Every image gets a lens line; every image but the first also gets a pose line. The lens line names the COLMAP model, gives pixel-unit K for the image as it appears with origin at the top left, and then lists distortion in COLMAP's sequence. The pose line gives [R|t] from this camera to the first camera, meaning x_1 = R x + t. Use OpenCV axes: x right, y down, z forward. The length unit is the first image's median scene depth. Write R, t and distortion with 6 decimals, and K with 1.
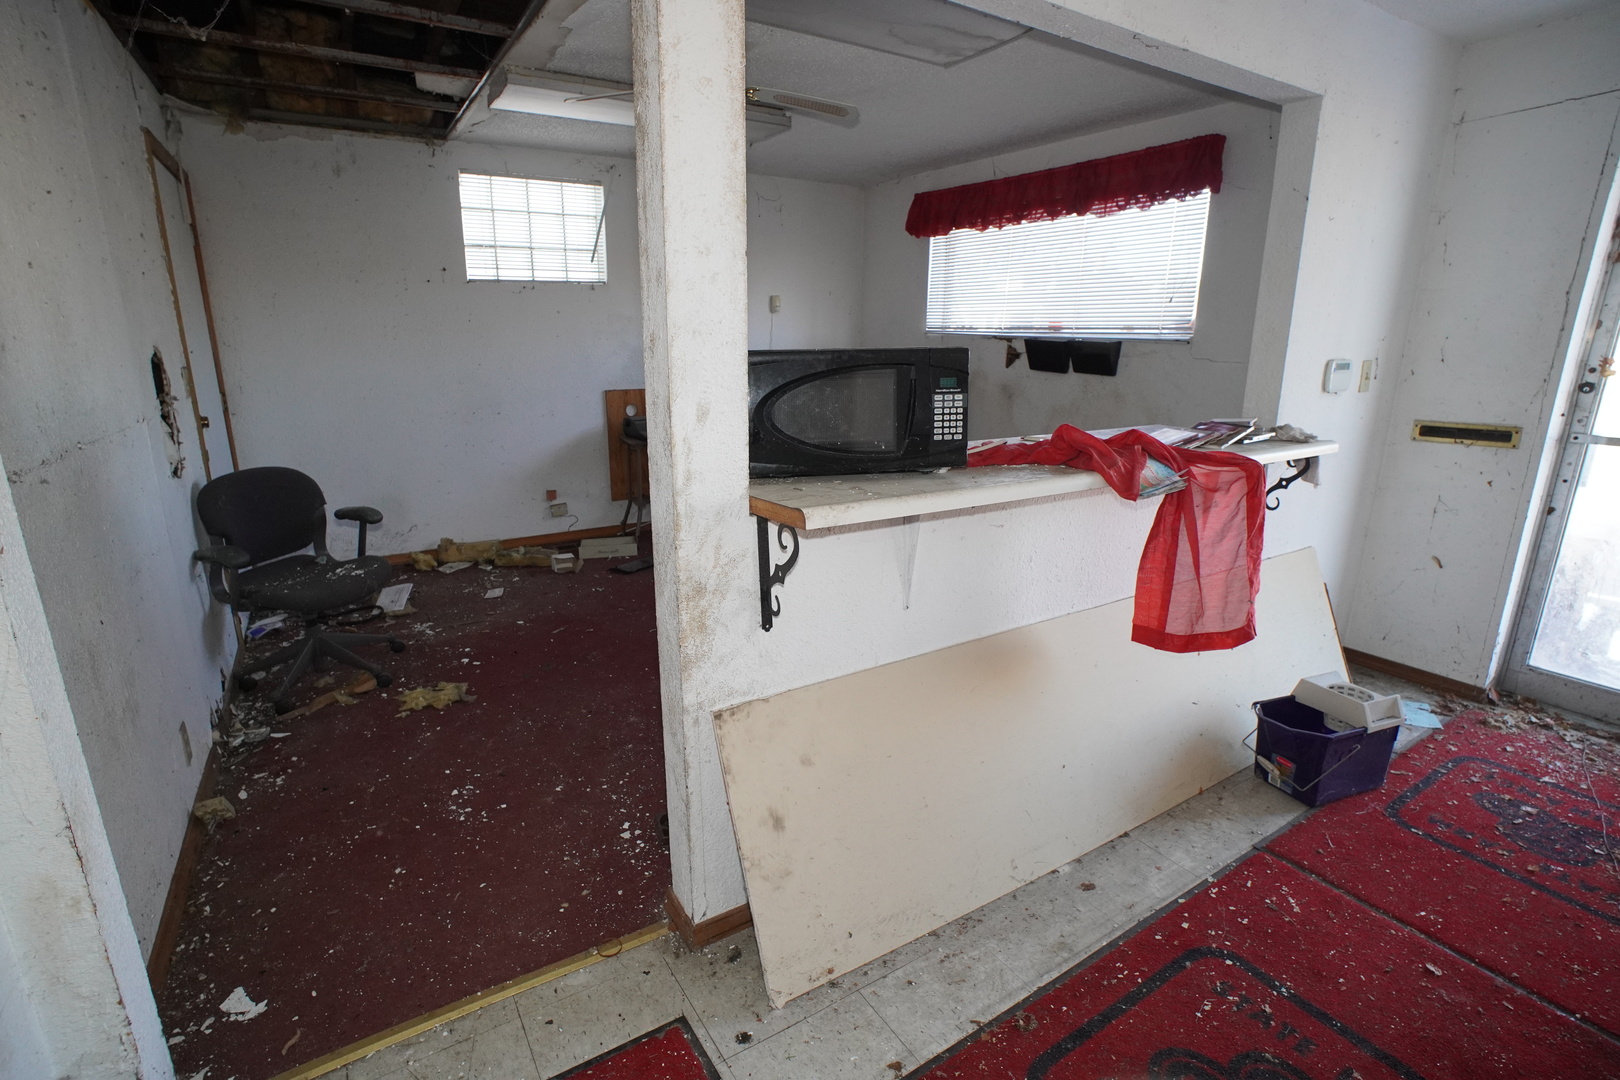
lens RADIAL K [[779.3, 0, 812.0], [0, 779.3, 543.4], [0, 0, 1]] dist [-0.075304, 0.029221]
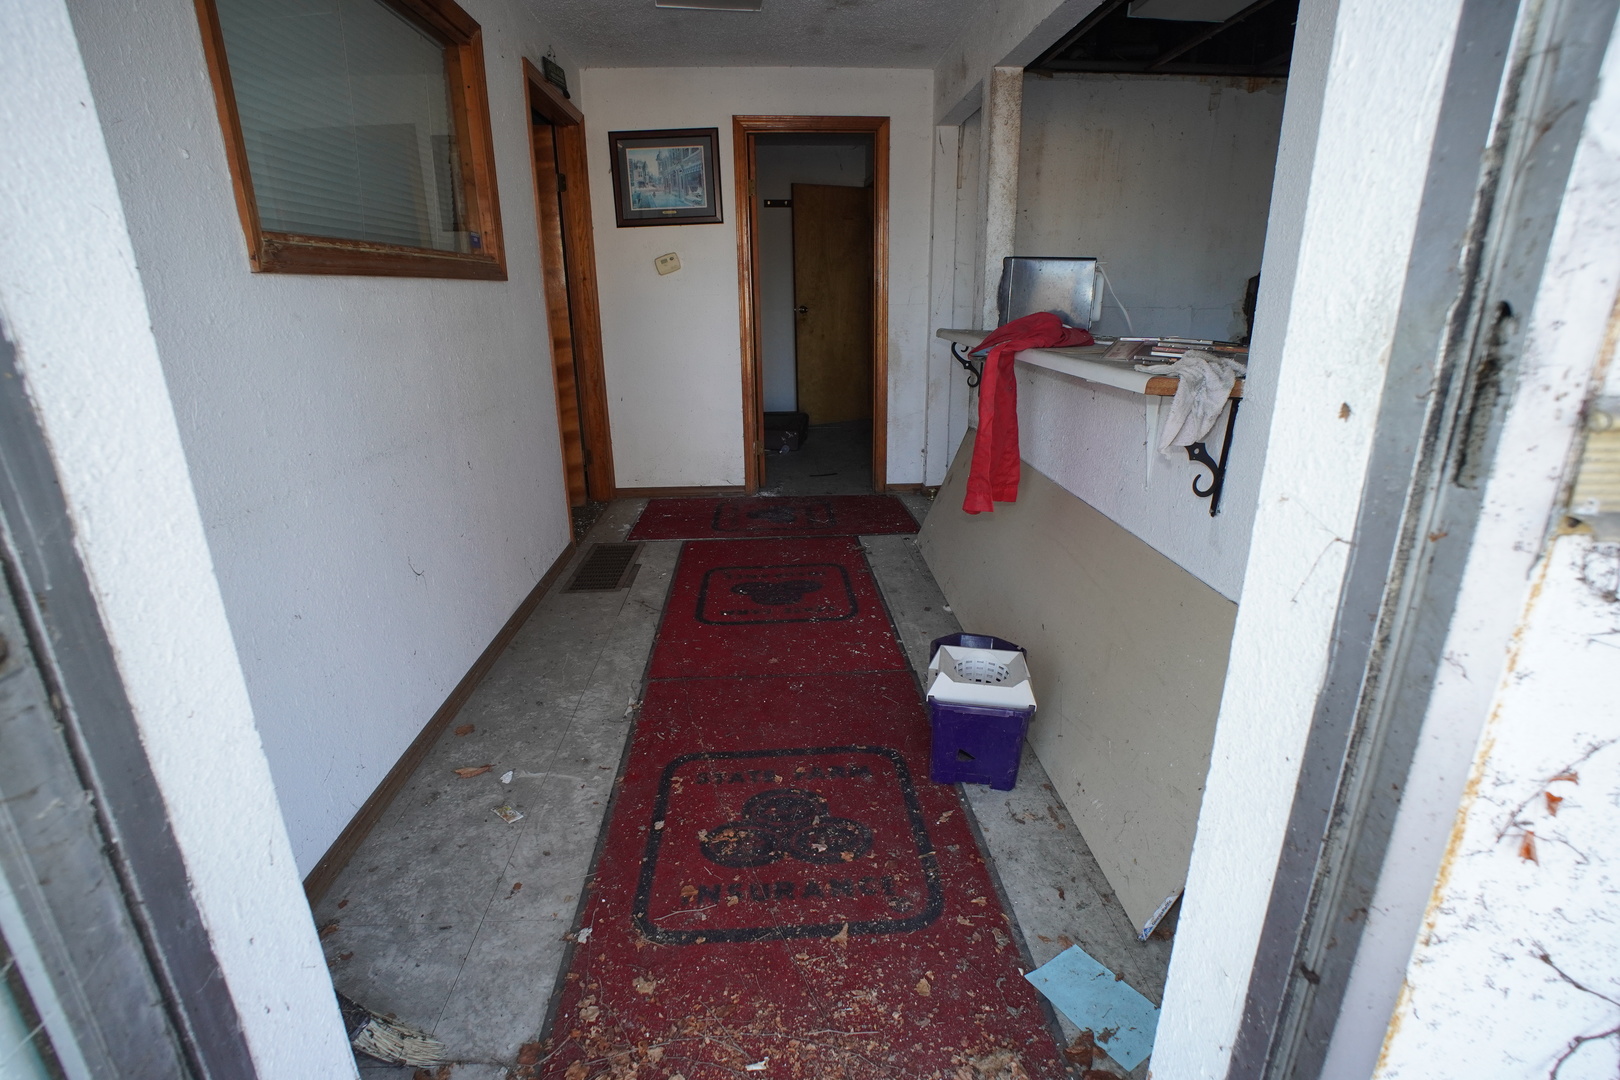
lens RADIAL K [[779.3, 0, 812.0], [0, 779.3, 543.4], [0, 0, 1]] dist [-0.075304, 0.029221]
pose [[-0.482889, 0.267443, -0.833842, 0.741384], [-0.221089, 0.884136, 0.411610, -0.111212], [0.847312, 0.383116, -0.367811, 0.562155]]
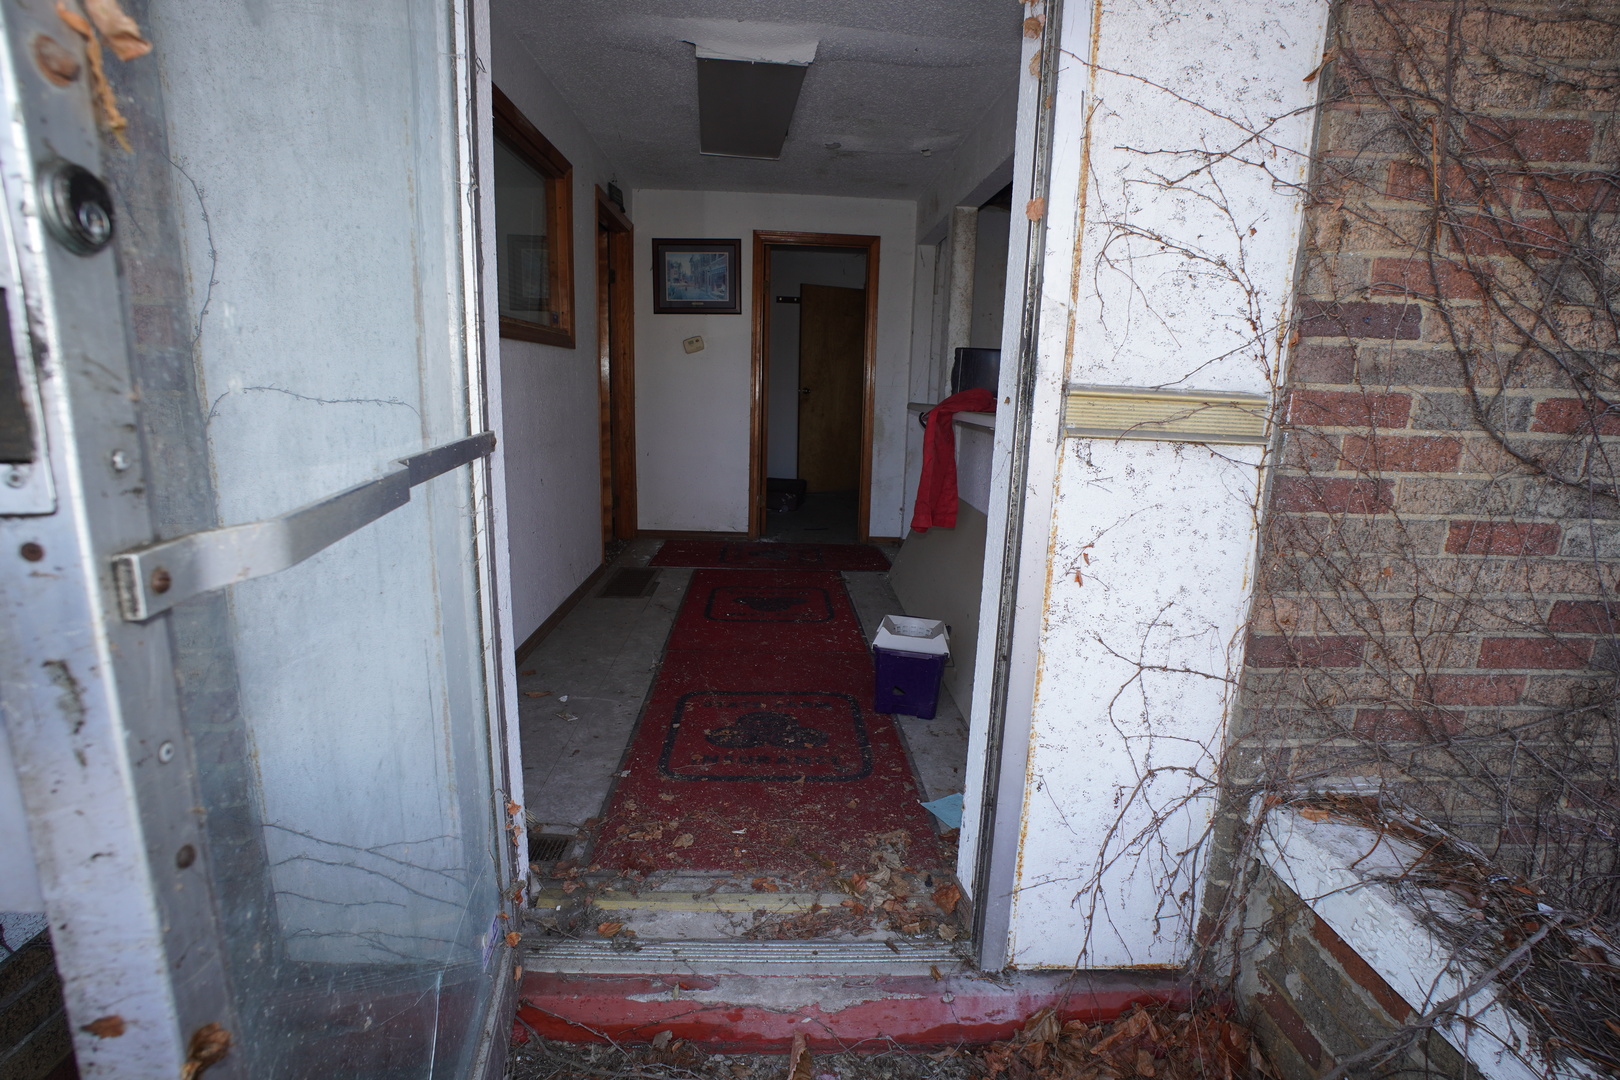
lens RADIAL K [[779.3, 0, 812.0], [0, 779.3, 543.4], [0, 0, 1]] dist [-0.075304, 0.029221]
pose [[-0.492387, 0.152507, -0.856911, 0.896333], [-0.259131, 0.914197, 0.311601, -0.120987], [0.830907, 0.375481, -0.410619, 0.665680]]
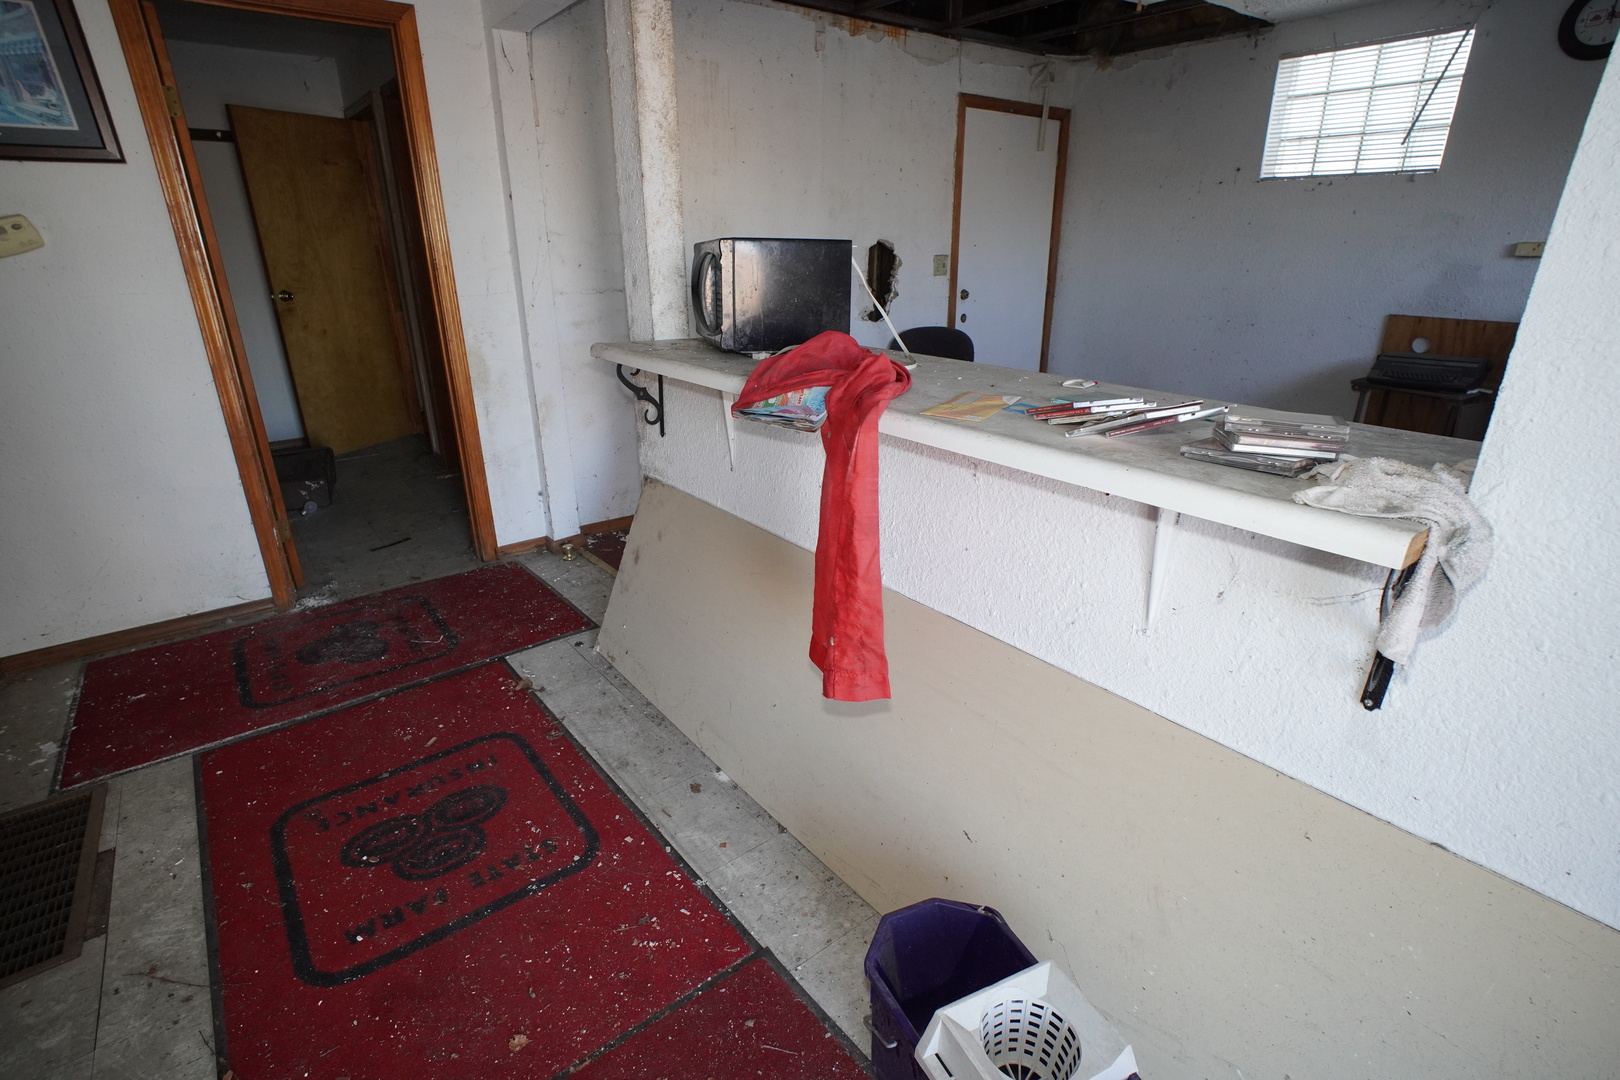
lens RADIAL K [[779.3, 0, 812.0], [0, 779.3, 543.4], [0, 0, 1]] dist [-0.075304, 0.029221]
pose [[0.110314, 0.355632, -0.928093, 0.513483], [-0.253570, 0.912961, 0.319694, -0.089538], [0.961006, 0.200070, 0.190890, 0.375191]]
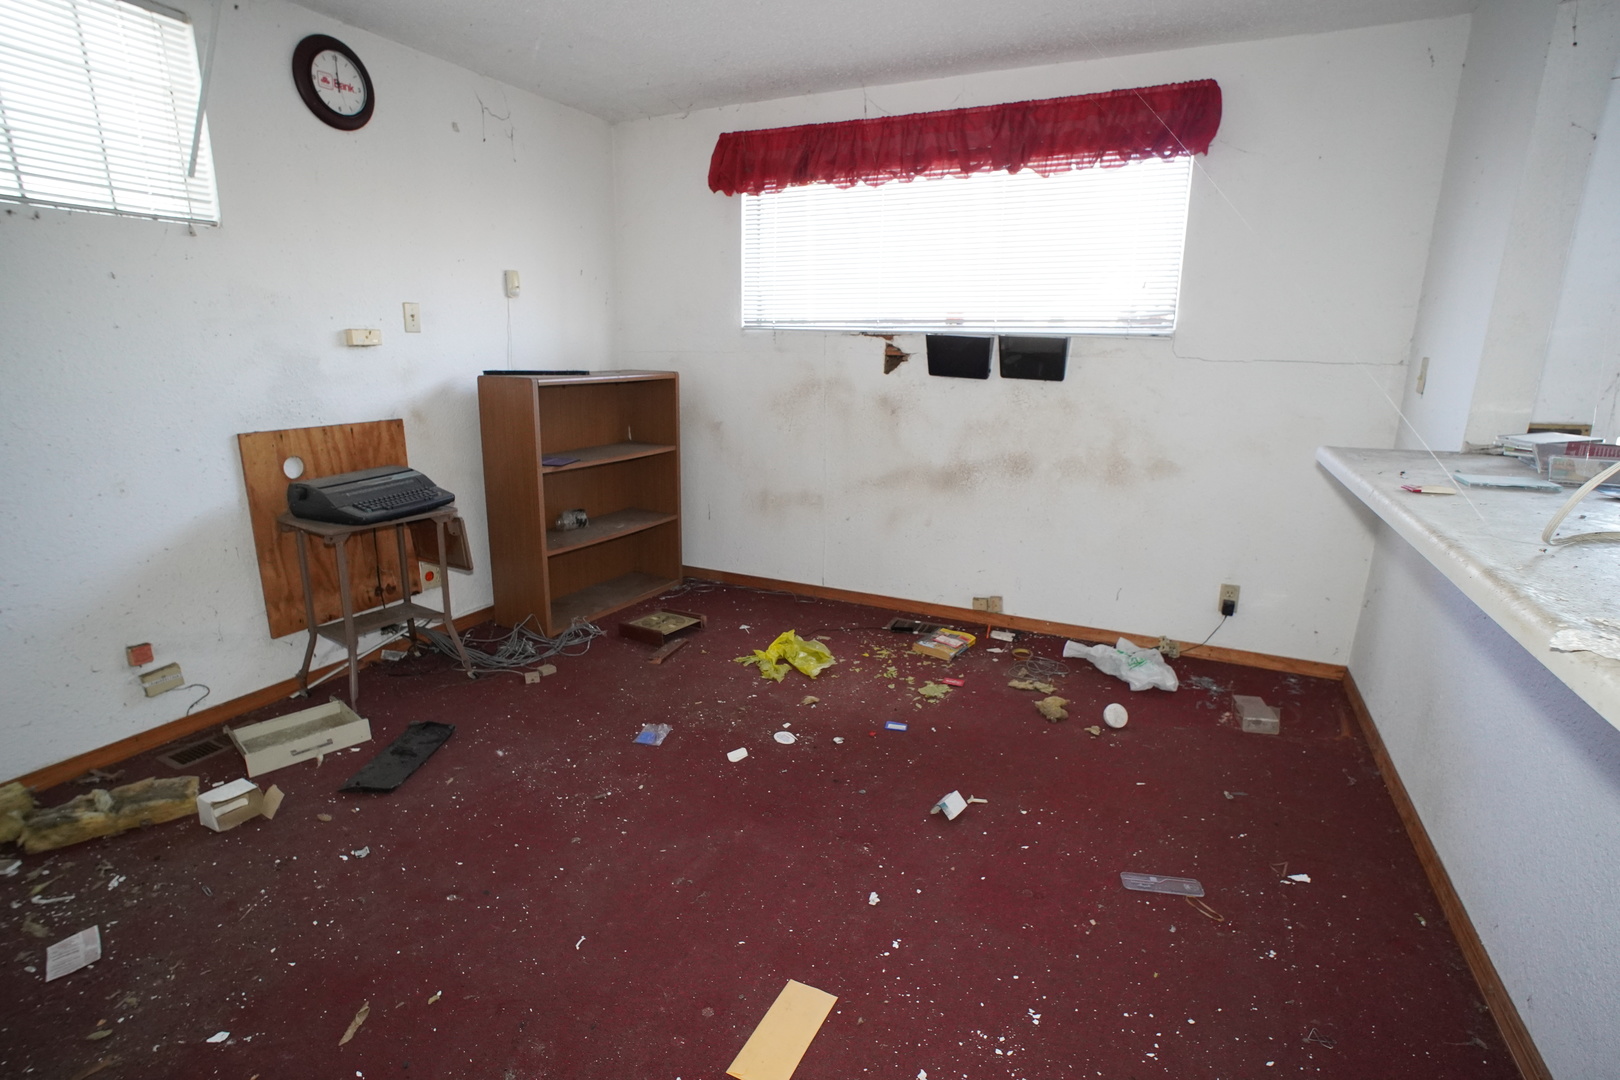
lens RADIAL K [[779.3, 0, 812.0], [0, 779.3, 543.4], [0, 0, 1]] dist [-0.075304, 0.029221]
pose [[0.849205, -0.125416, 0.512954, -0.233526], [0.133705, 0.990801, 0.020898, -0.093965], [-0.510856, 0.050838, 0.858162, 0.419225]]
